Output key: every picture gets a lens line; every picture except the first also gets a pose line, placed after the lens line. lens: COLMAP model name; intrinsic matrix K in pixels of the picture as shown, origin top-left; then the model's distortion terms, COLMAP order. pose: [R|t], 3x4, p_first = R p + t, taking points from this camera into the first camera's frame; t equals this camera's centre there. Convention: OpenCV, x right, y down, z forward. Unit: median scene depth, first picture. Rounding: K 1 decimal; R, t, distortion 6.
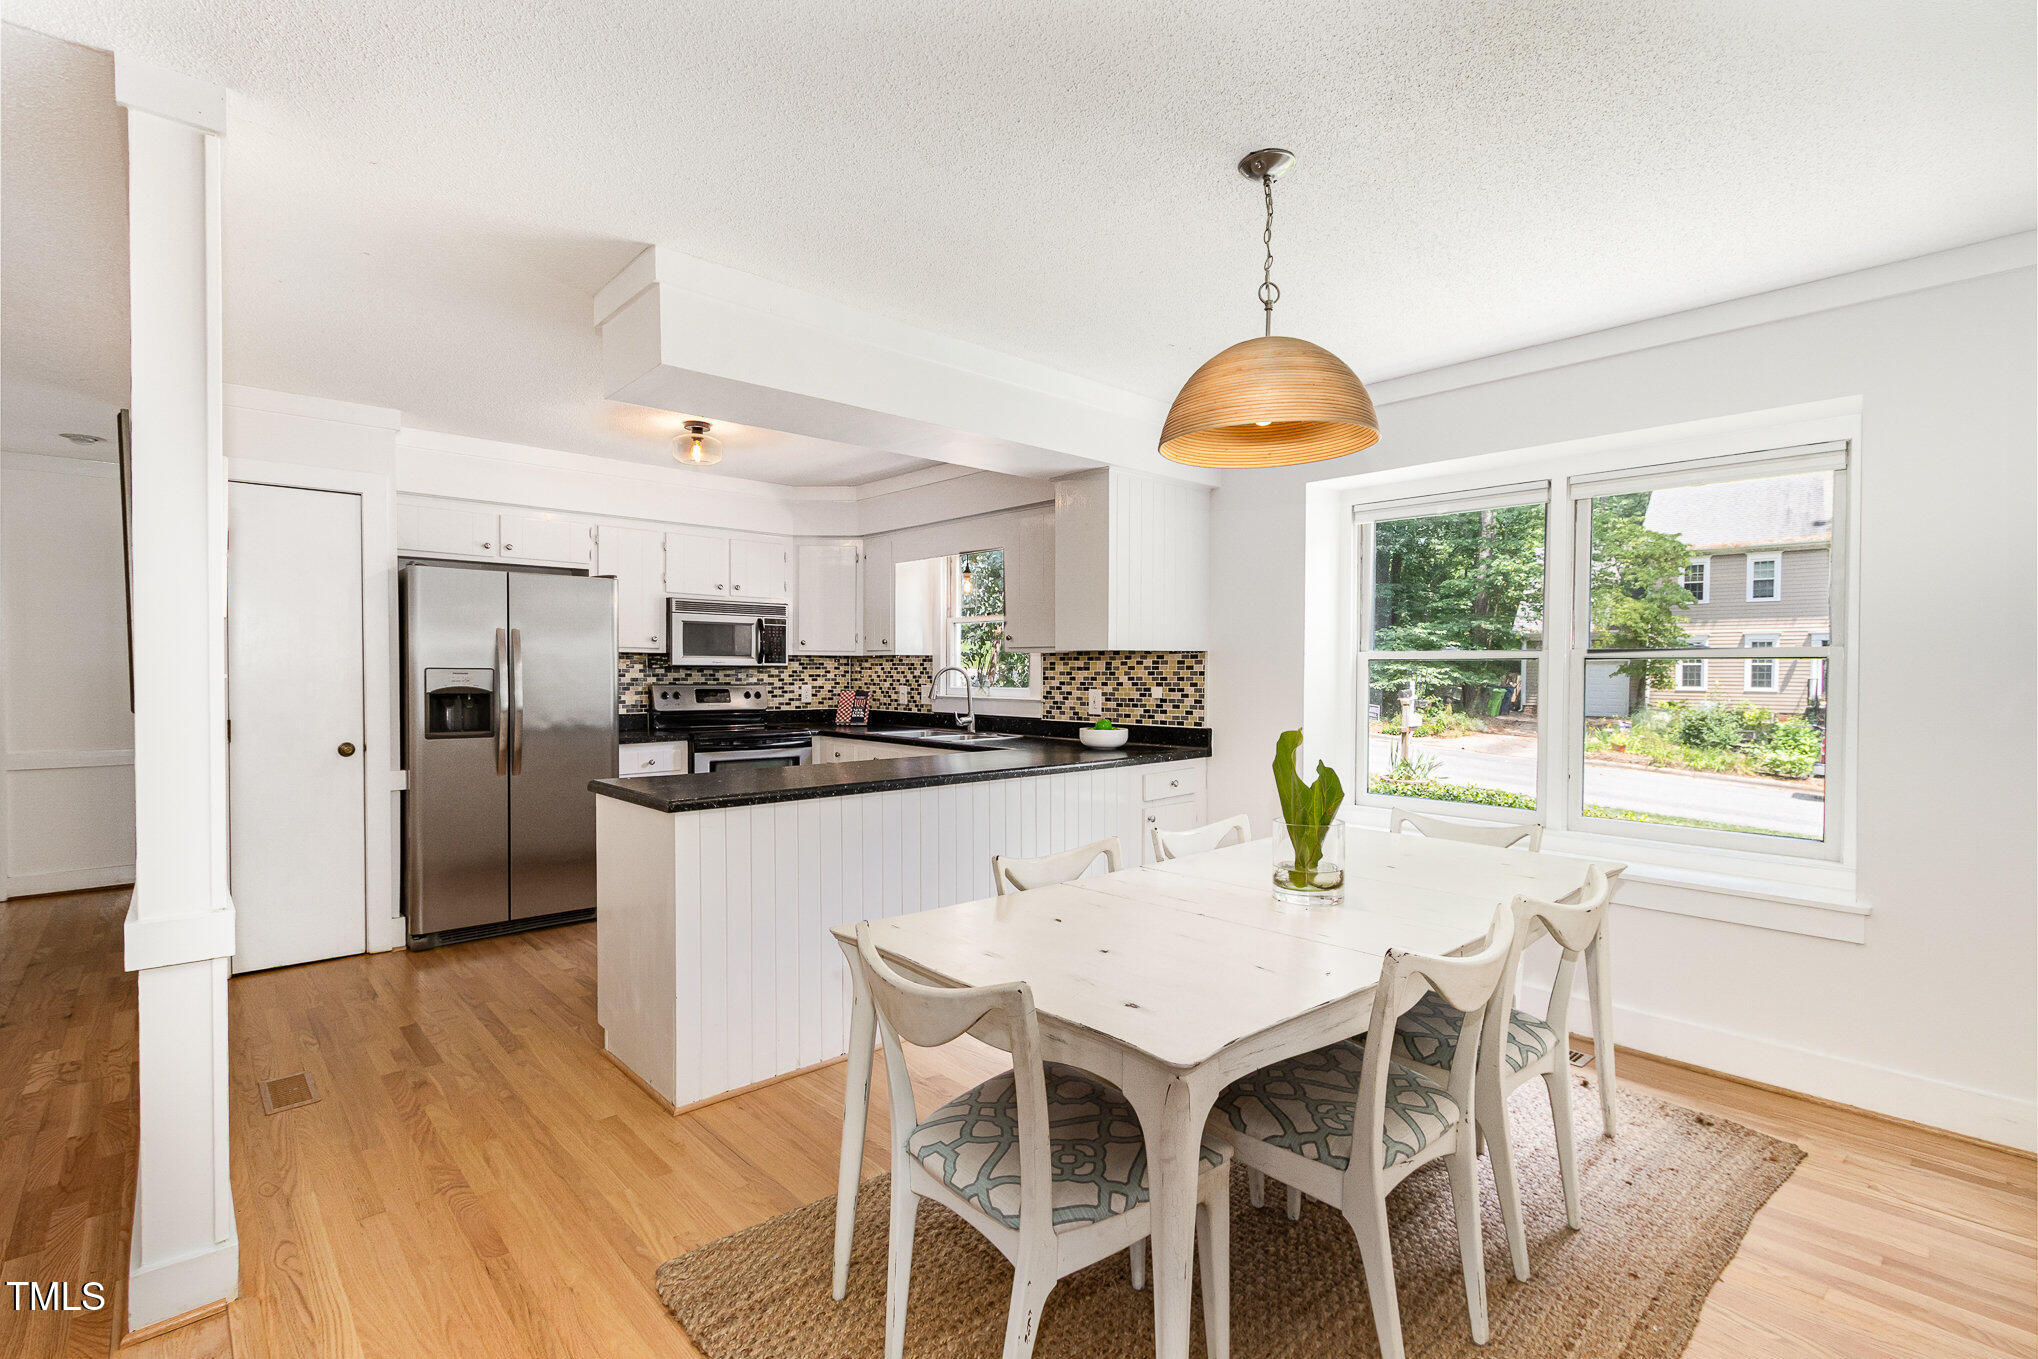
lens RADIAL K [[962.5, 0, 980.5], [0, 962.5, 693.6], [0, 0, 1]] dist [0.001760, 0.001418]
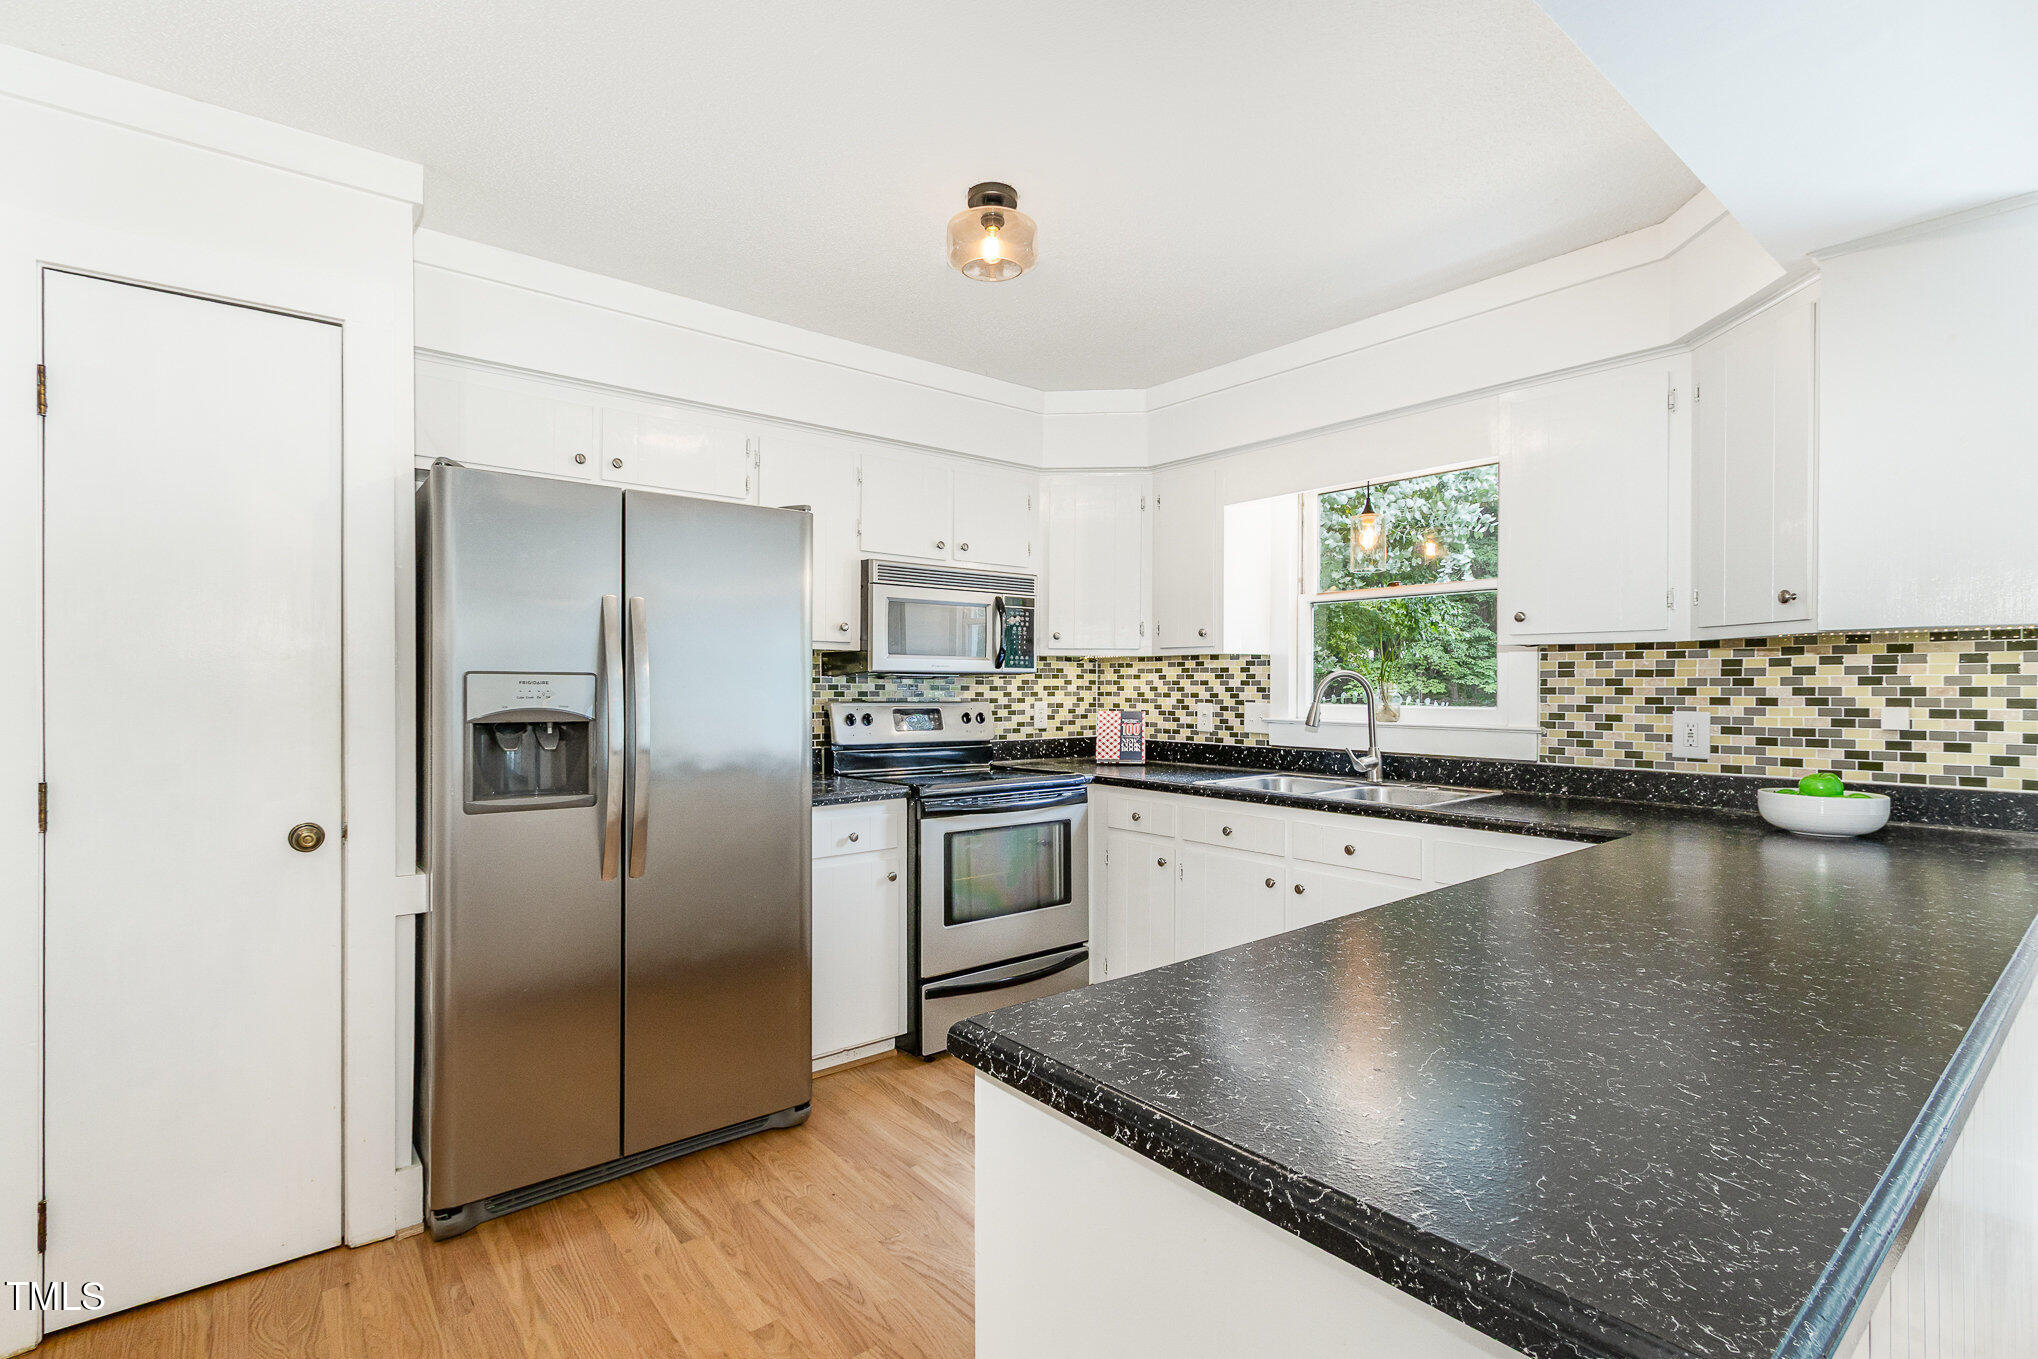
lens RADIAL K [[962.5, 0, 1010.3], [0, 962.5, 692.4], [0, 0, 1]] dist [0.001760, 0.001418]
pose [[0.999614, -0.001588, -0.027749, -0.216696], [0.001153, 0.999876, -0.015703, -0.006043], [0.027771, 0.015664, 0.999492, 0.394554]]
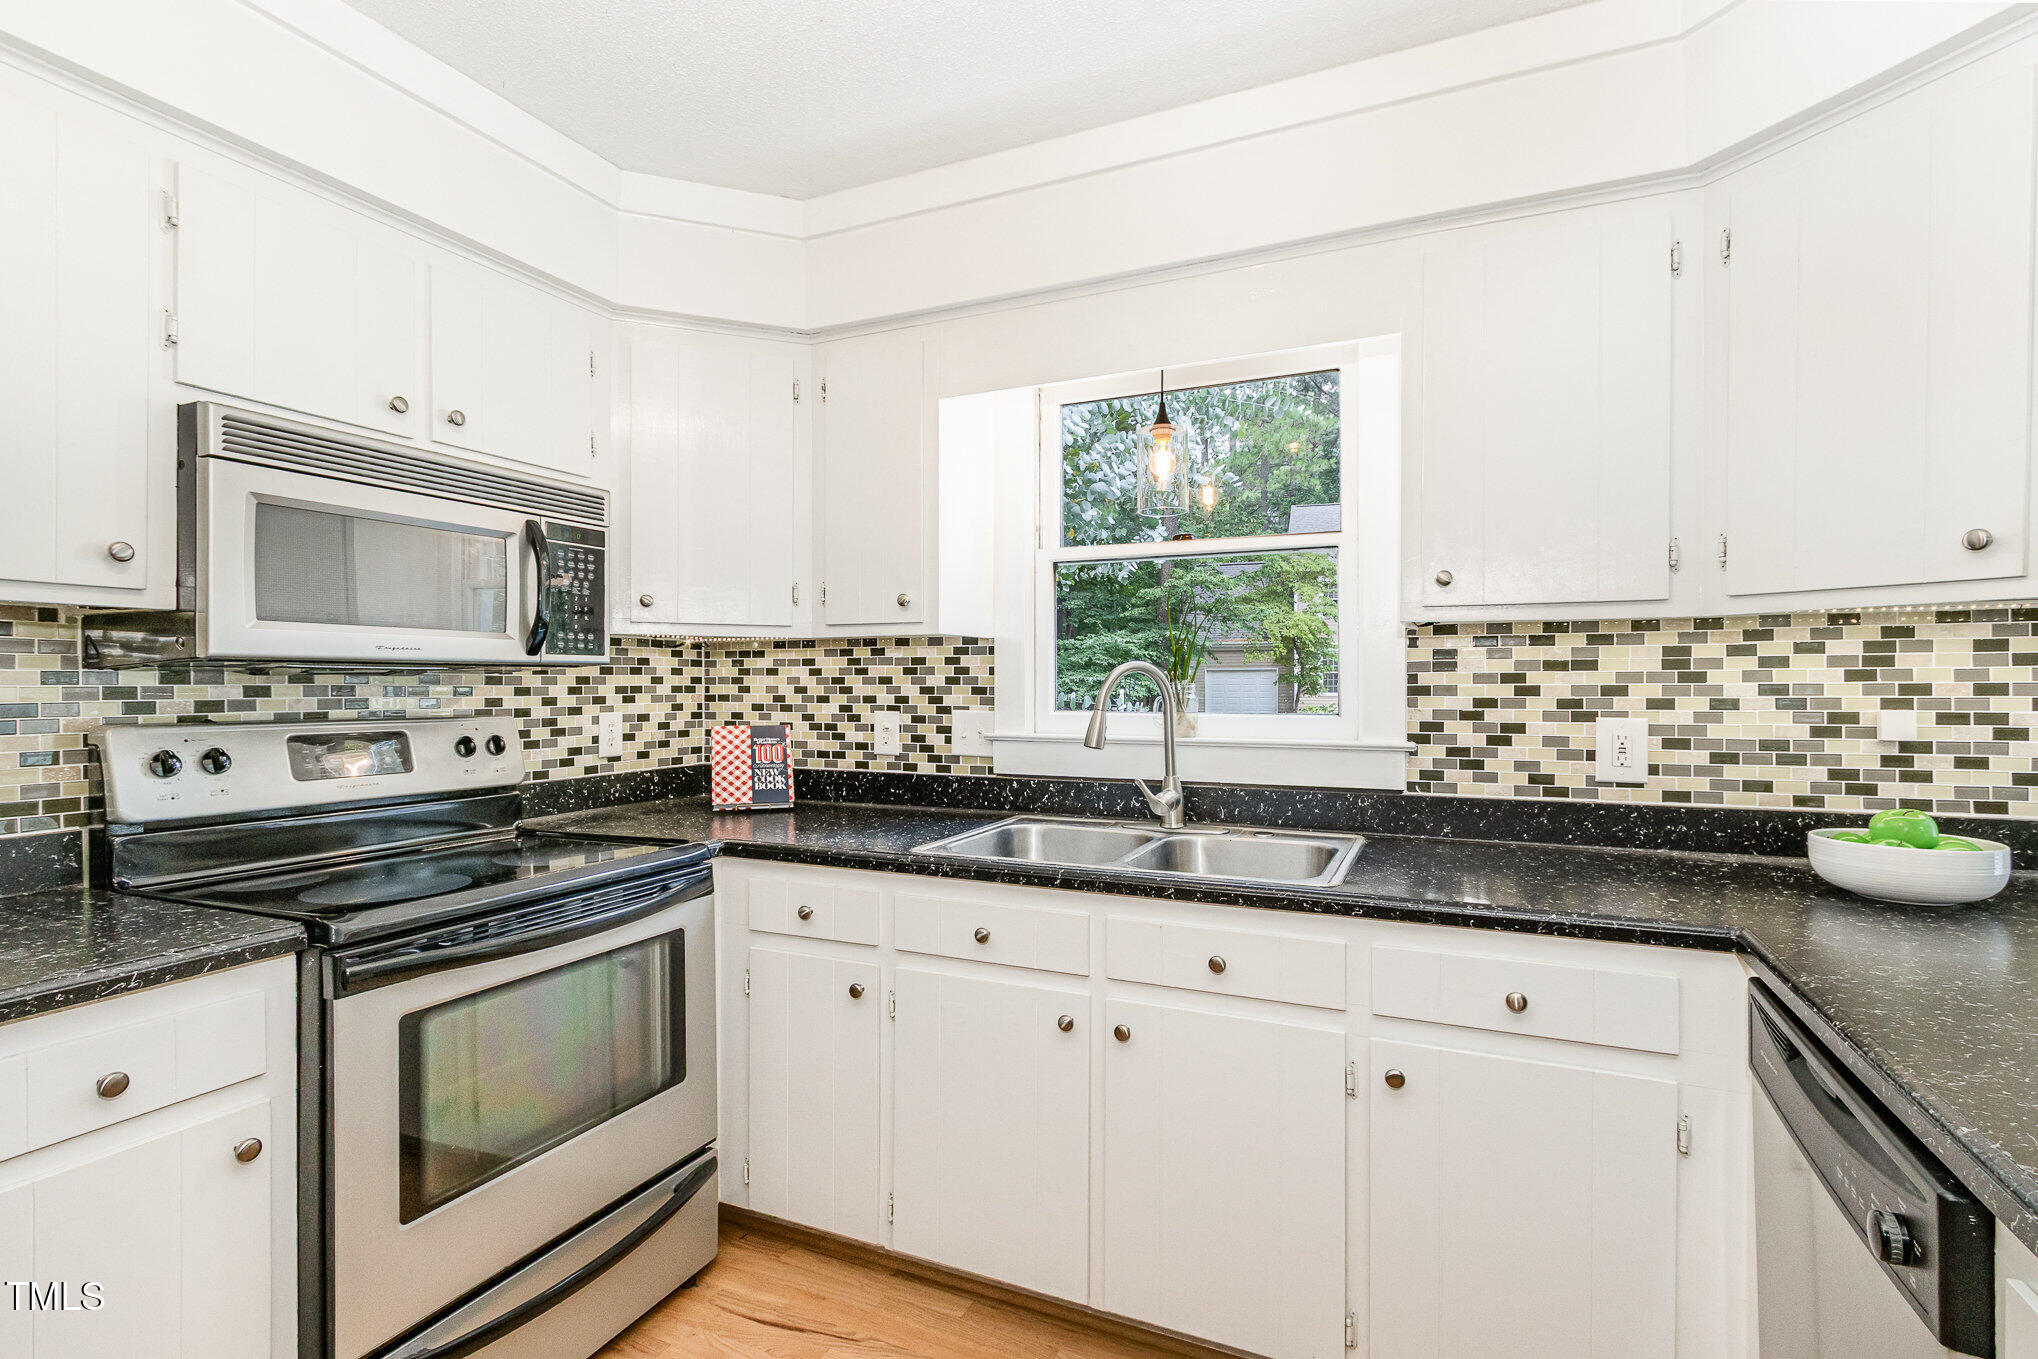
lens RADIAL K [[962.5, 0, 1043.9], [0, 962.5, 685.9], [0, 0, 1]] dist [0.001760, 0.001418]
pose [[0.898693, -0.007710, 0.438511, -0.229815], [0.015985, 0.999757, -0.015181, -0.013288], [-0.438288, 0.020653, 0.898597, 0.659643]]
